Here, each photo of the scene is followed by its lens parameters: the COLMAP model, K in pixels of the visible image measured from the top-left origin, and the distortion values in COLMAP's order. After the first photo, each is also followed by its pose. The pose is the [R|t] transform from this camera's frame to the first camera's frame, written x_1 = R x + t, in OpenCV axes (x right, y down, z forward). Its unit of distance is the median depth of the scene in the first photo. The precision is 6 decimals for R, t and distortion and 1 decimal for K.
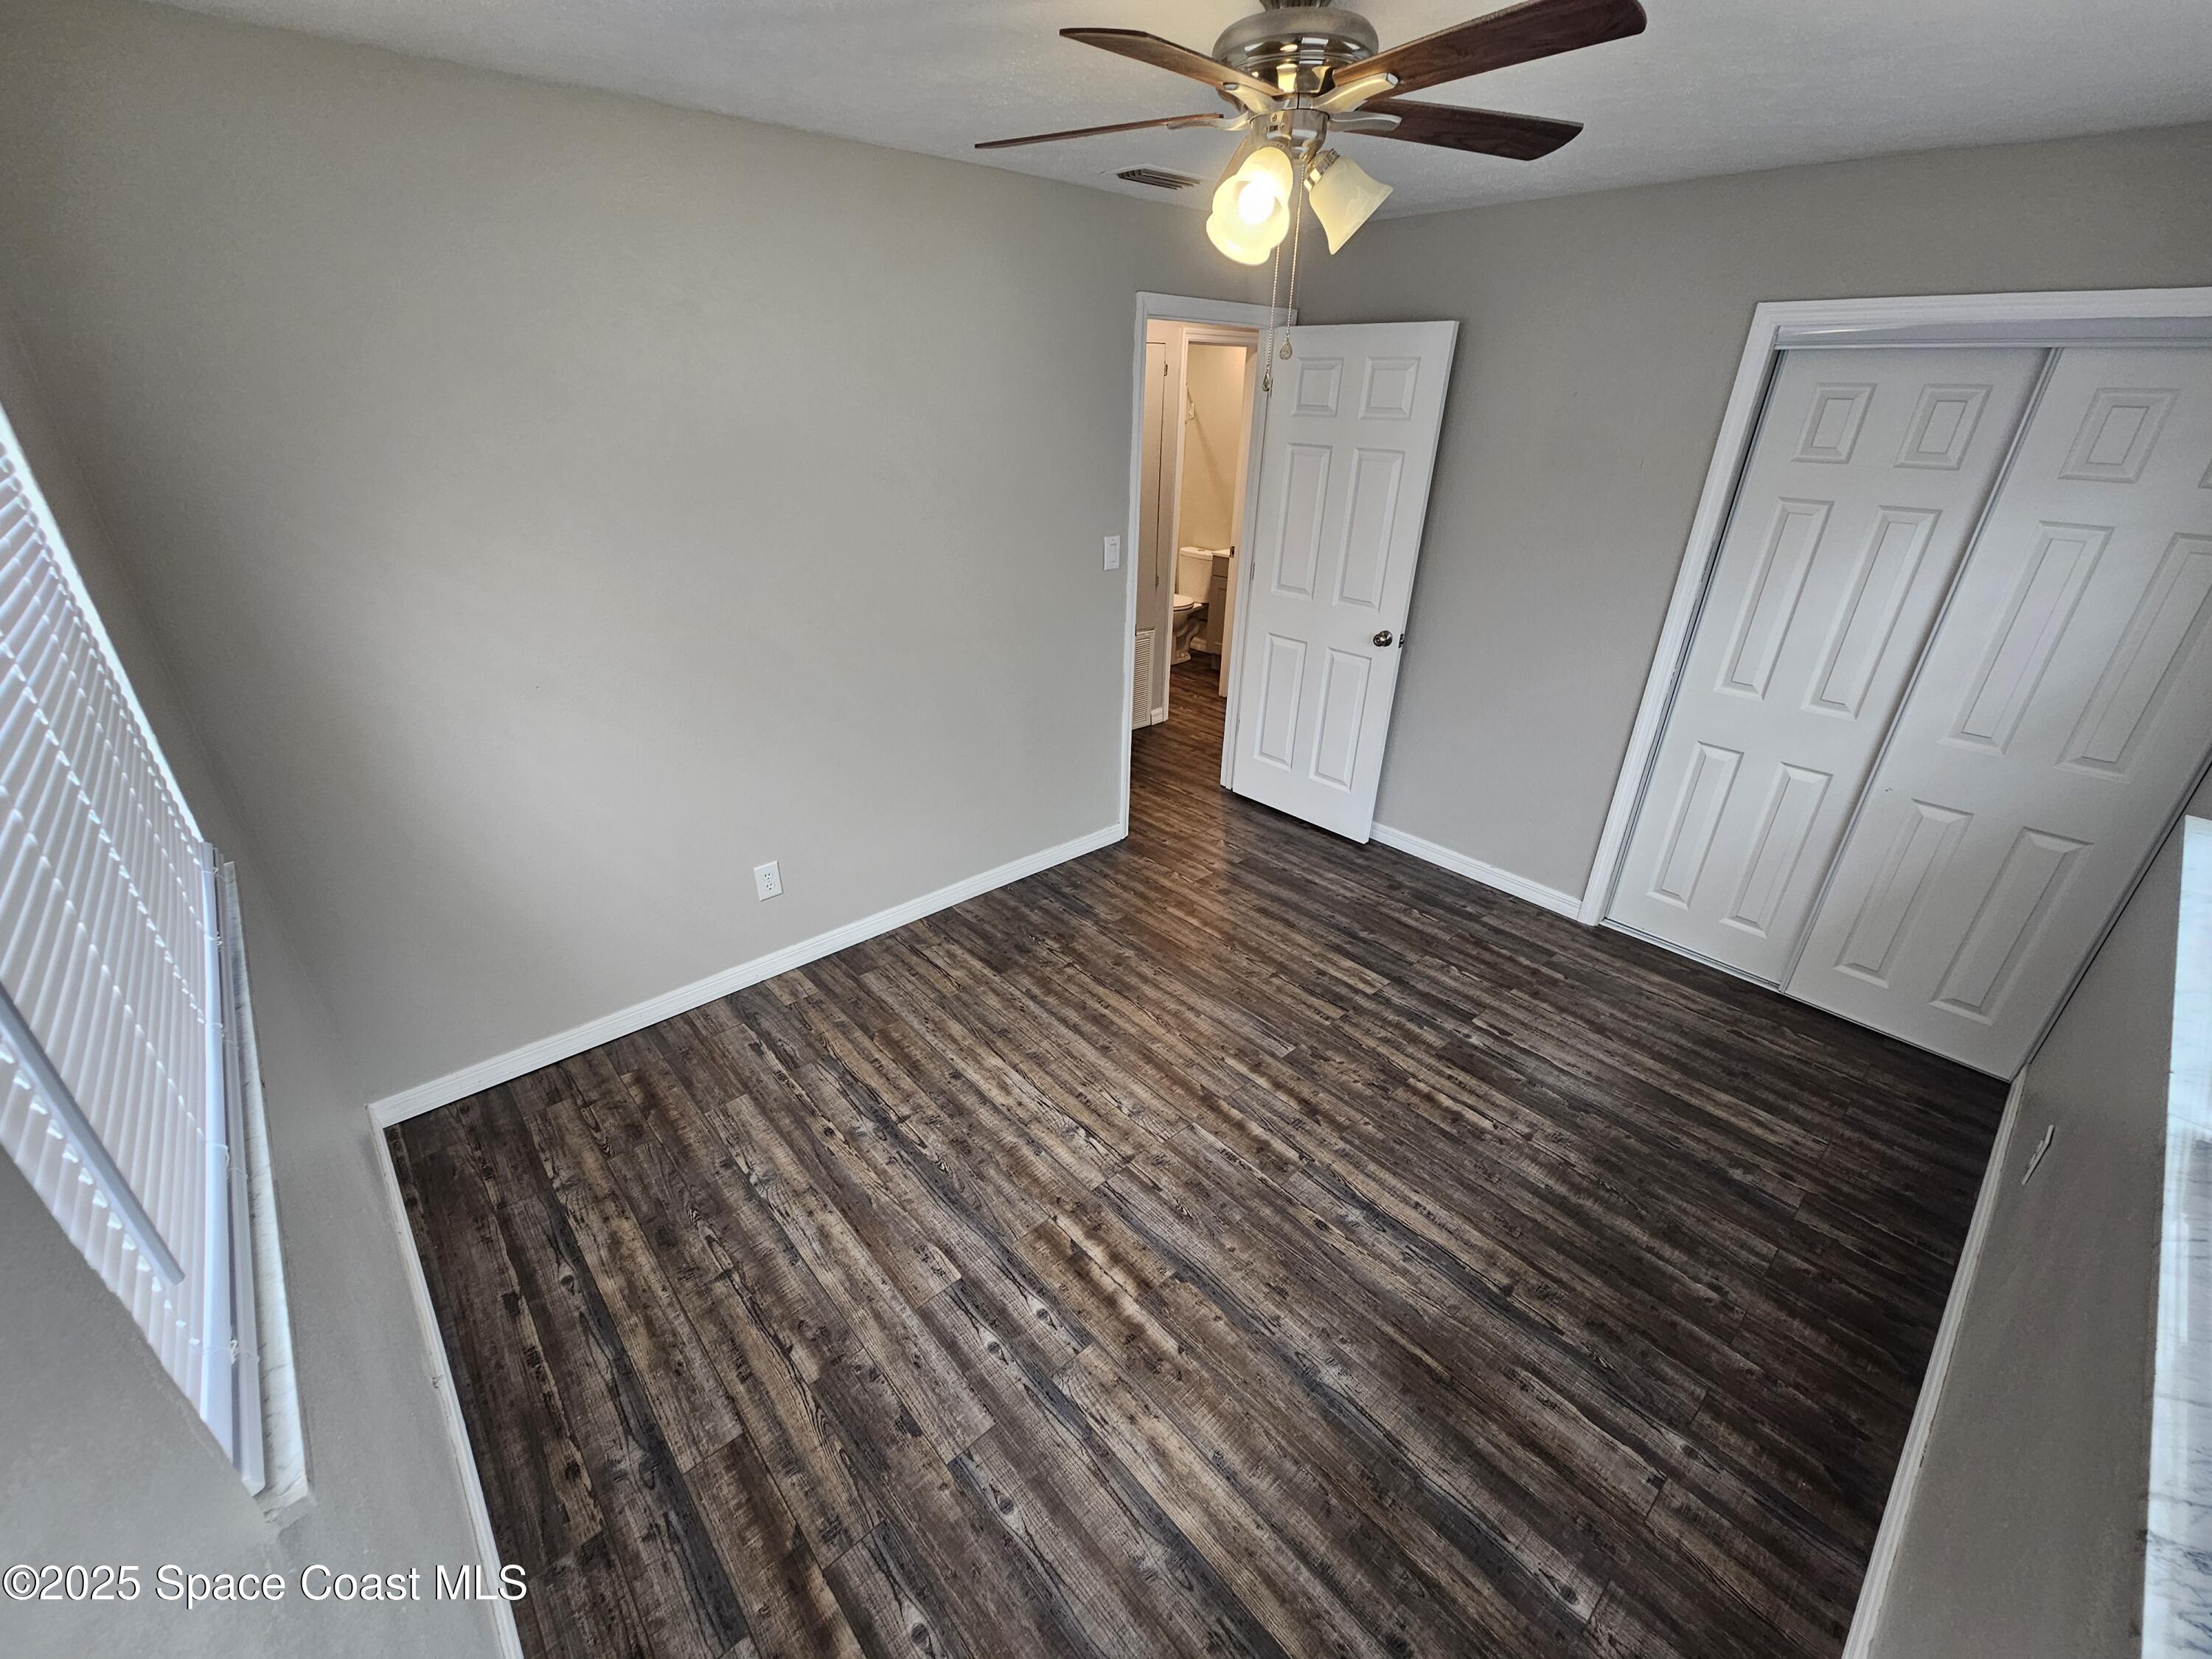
lens RADIAL K [[904.0, 0, 1103.0], [0, 904.0, 833.3], [0, 0, 1]] dist [-0.001642, -0.000036]
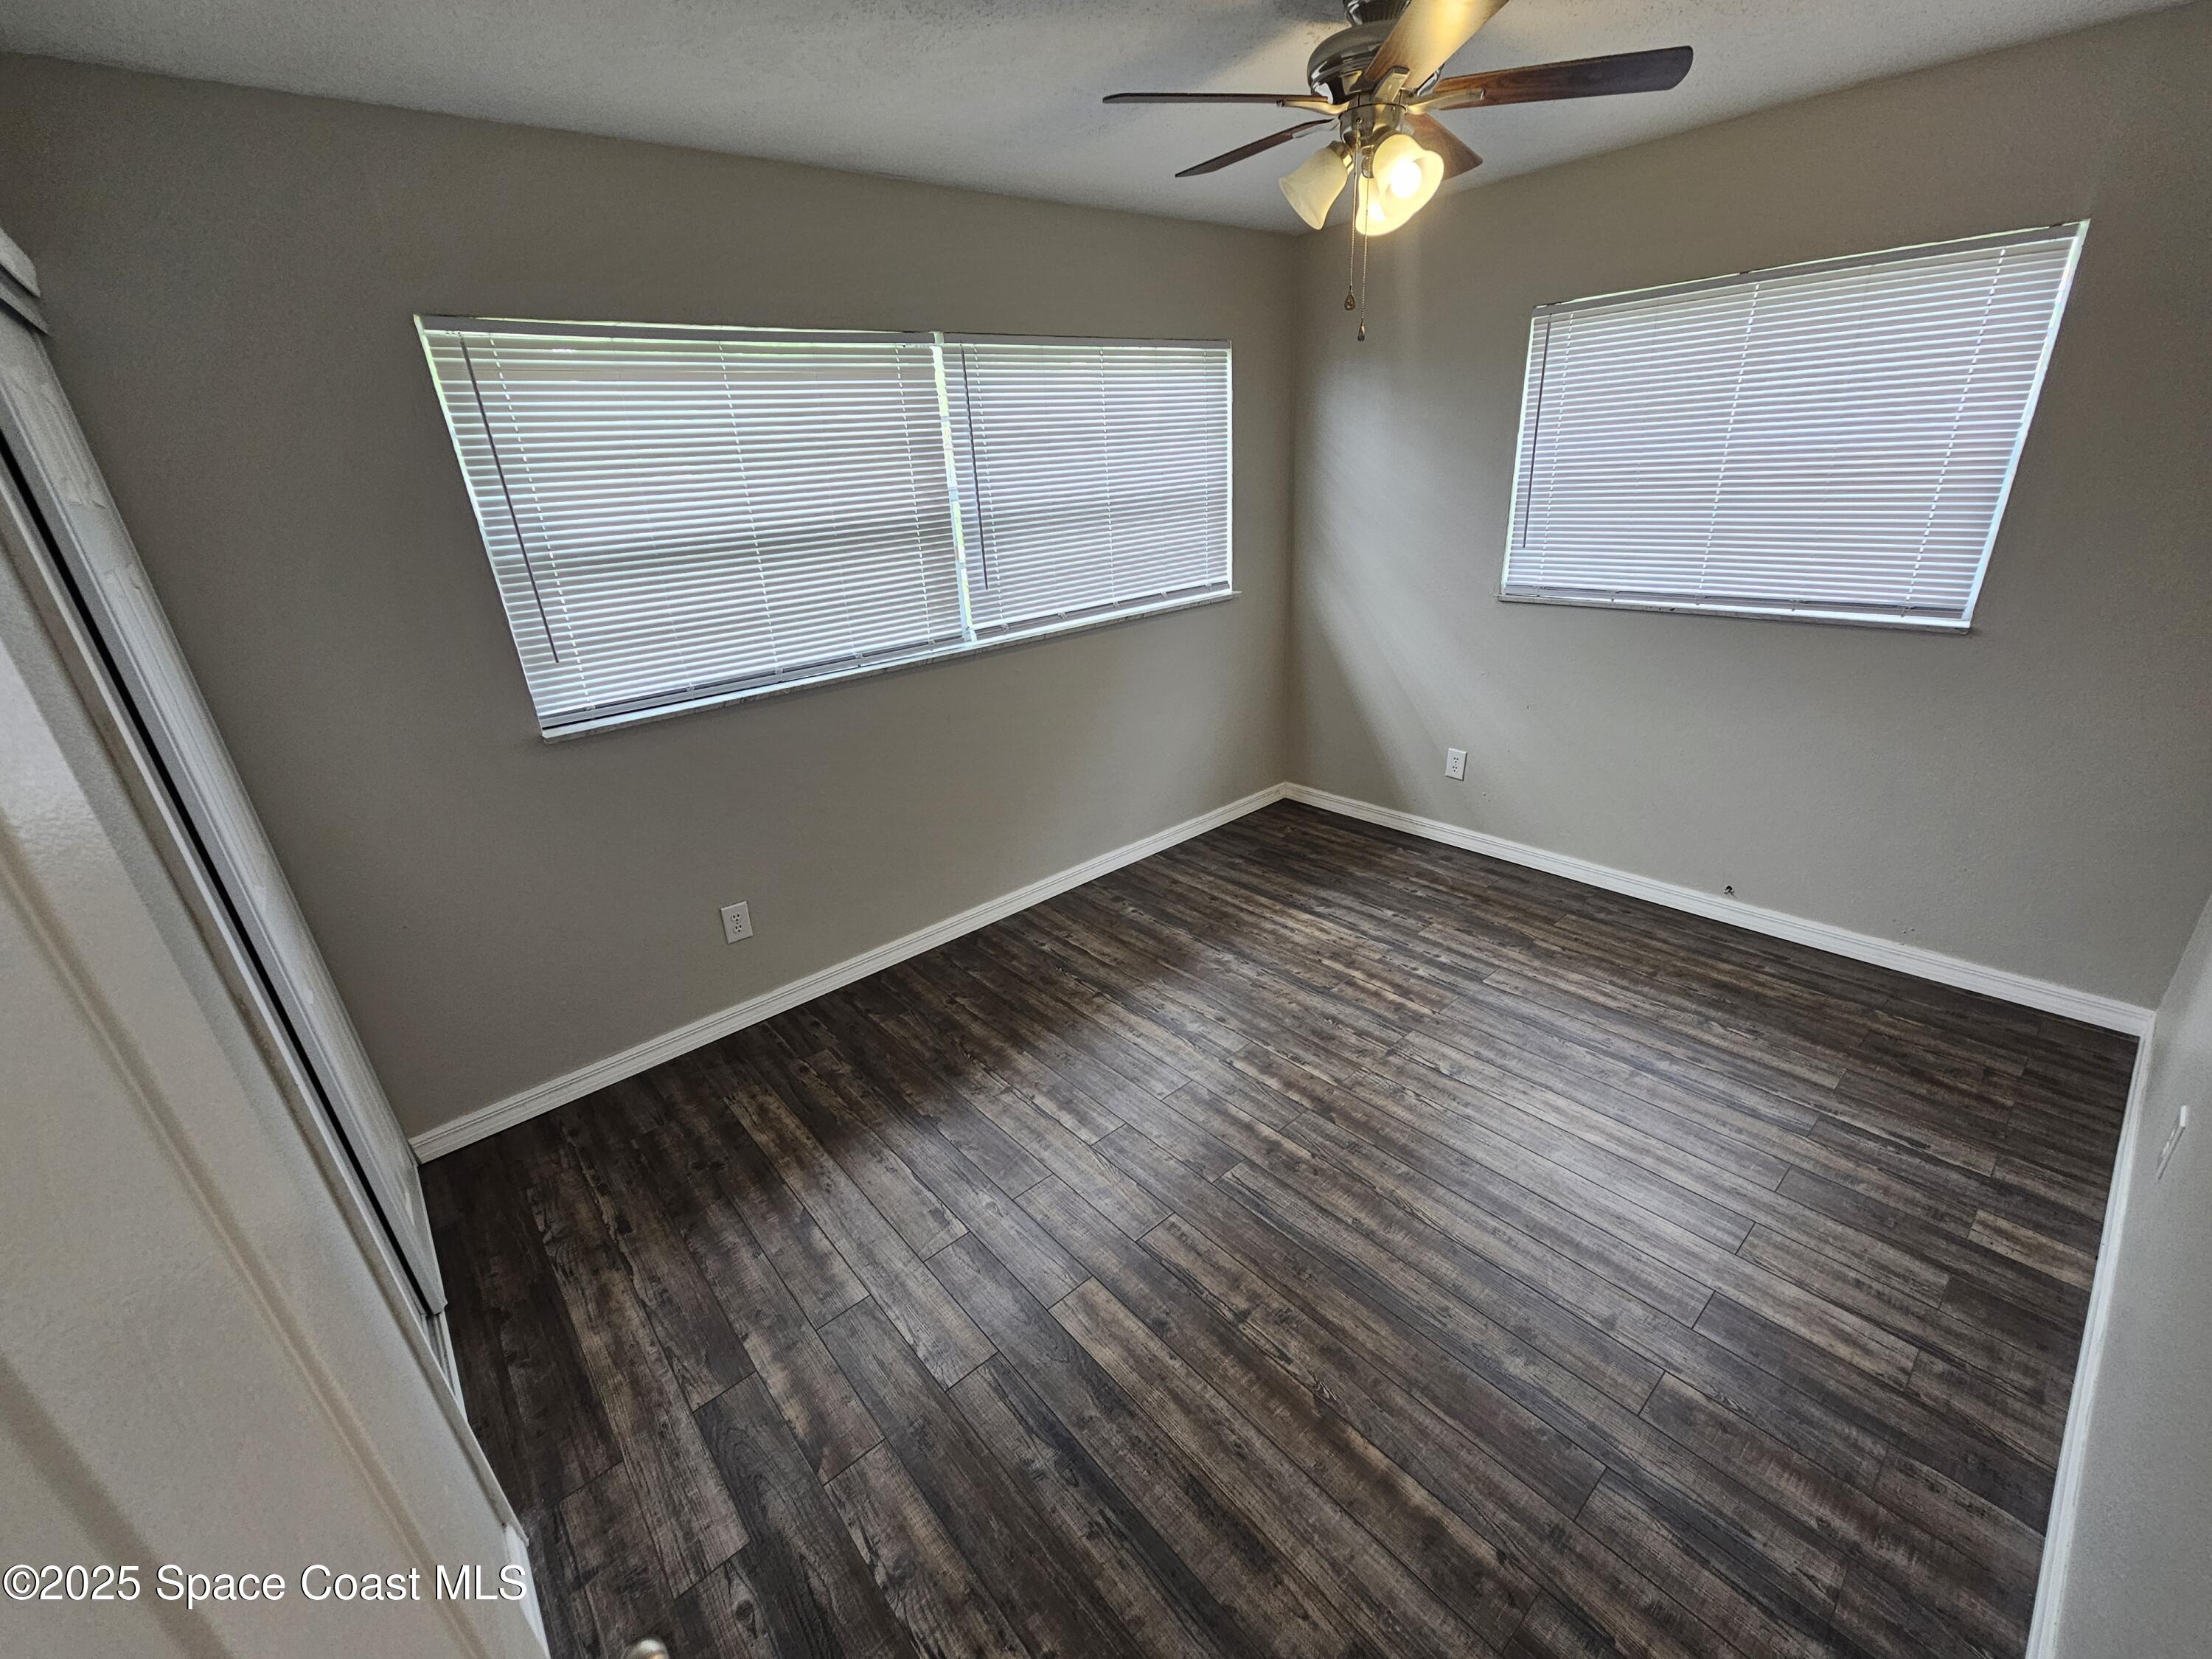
lens RADIAL K [[904.0, 0, 1109.7], [0, 904.0, 832.8], [0, 0, 1]] dist [-0.001642, -0.000036]
pose [[-0.998917, 0.036029, 0.029431, 0.345147], [0.045870, 0.657286, 0.752244, -0.690867], [0.007758, 0.752780, -0.658227, 1.609918]]
